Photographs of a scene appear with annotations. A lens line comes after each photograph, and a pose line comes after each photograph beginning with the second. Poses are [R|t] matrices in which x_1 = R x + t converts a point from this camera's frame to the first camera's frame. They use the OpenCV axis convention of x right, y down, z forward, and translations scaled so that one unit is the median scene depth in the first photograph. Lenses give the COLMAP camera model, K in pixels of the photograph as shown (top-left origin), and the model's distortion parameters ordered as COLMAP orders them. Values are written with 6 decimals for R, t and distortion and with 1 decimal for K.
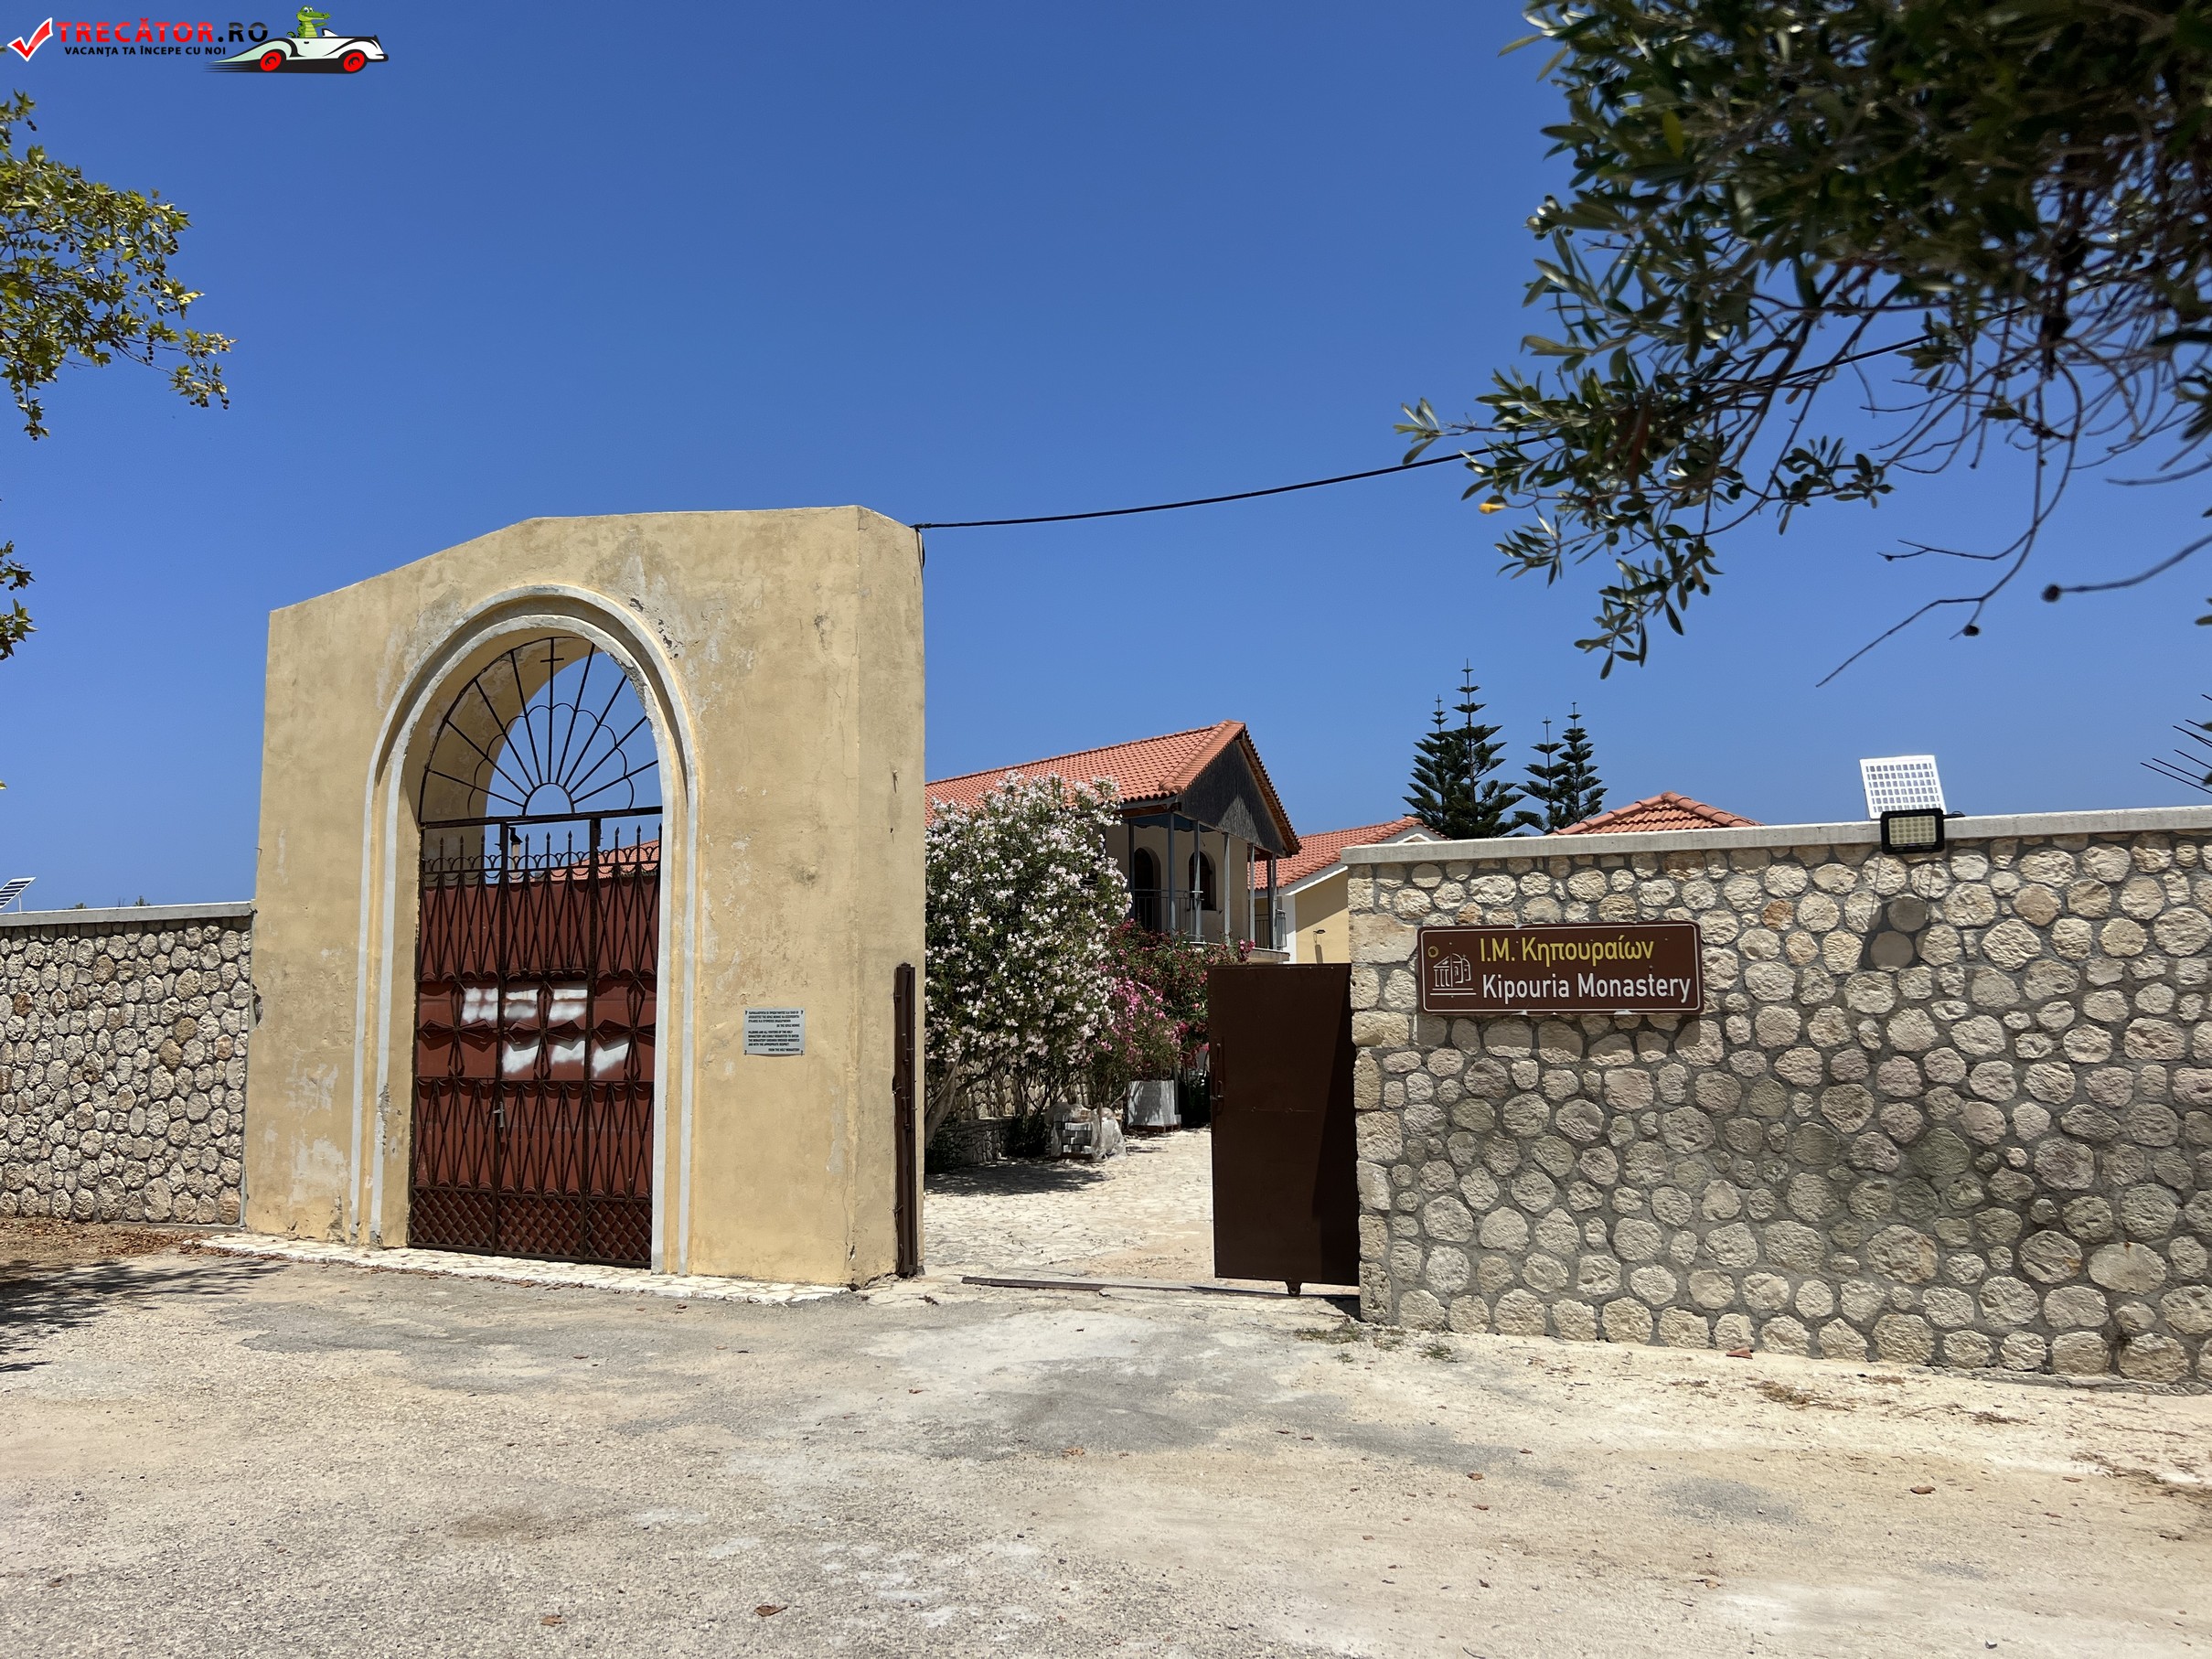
lens RADIAL K [[1701.4, 0, 1058.2], [0, 1701.4, 795.1], [0, 0, 1]] dist [0.048445, -0.063100]
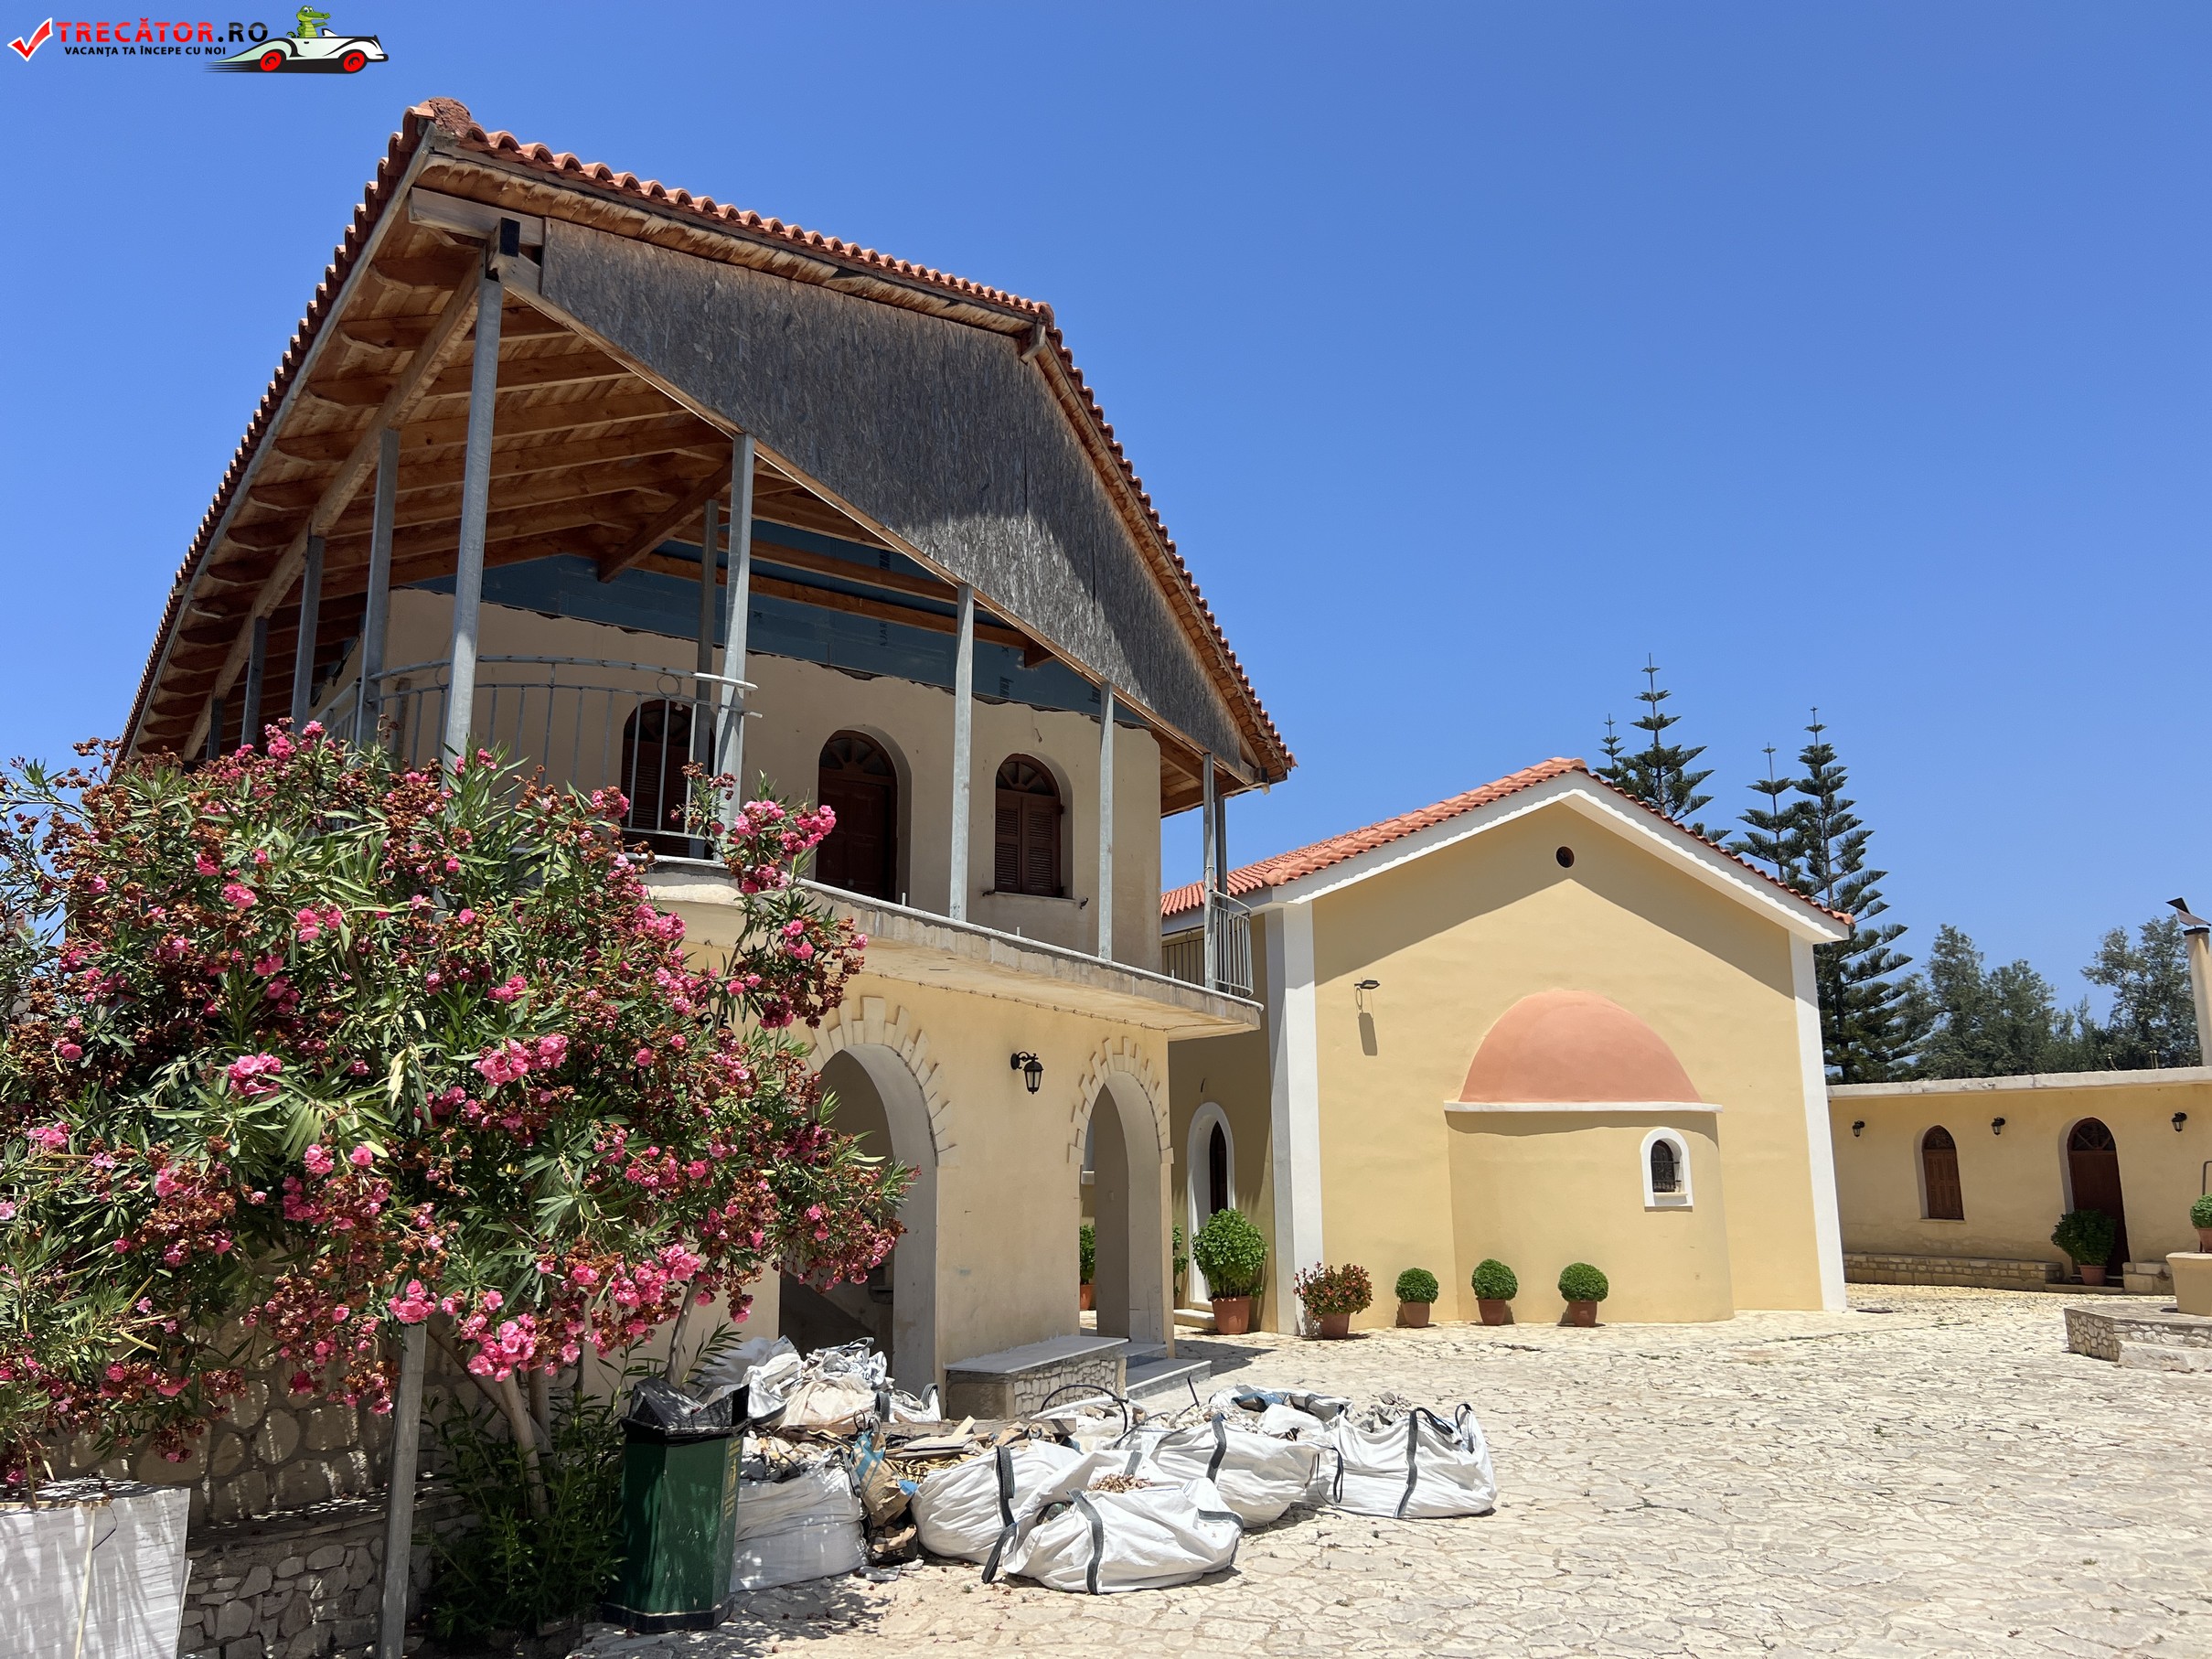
lens RADIAL K [[1701.4, 0, 1089.1], [0, 1701.4, 797.3], [0, 0, 1]] dist [0.048445, -0.063100]
pose [[0.997040, -0.011827, -0.075970, 0.212015], [0.004863, 0.995820, -0.091209, 0.133363], [0.076731, 0.090570, 0.992930, 0.980126]]
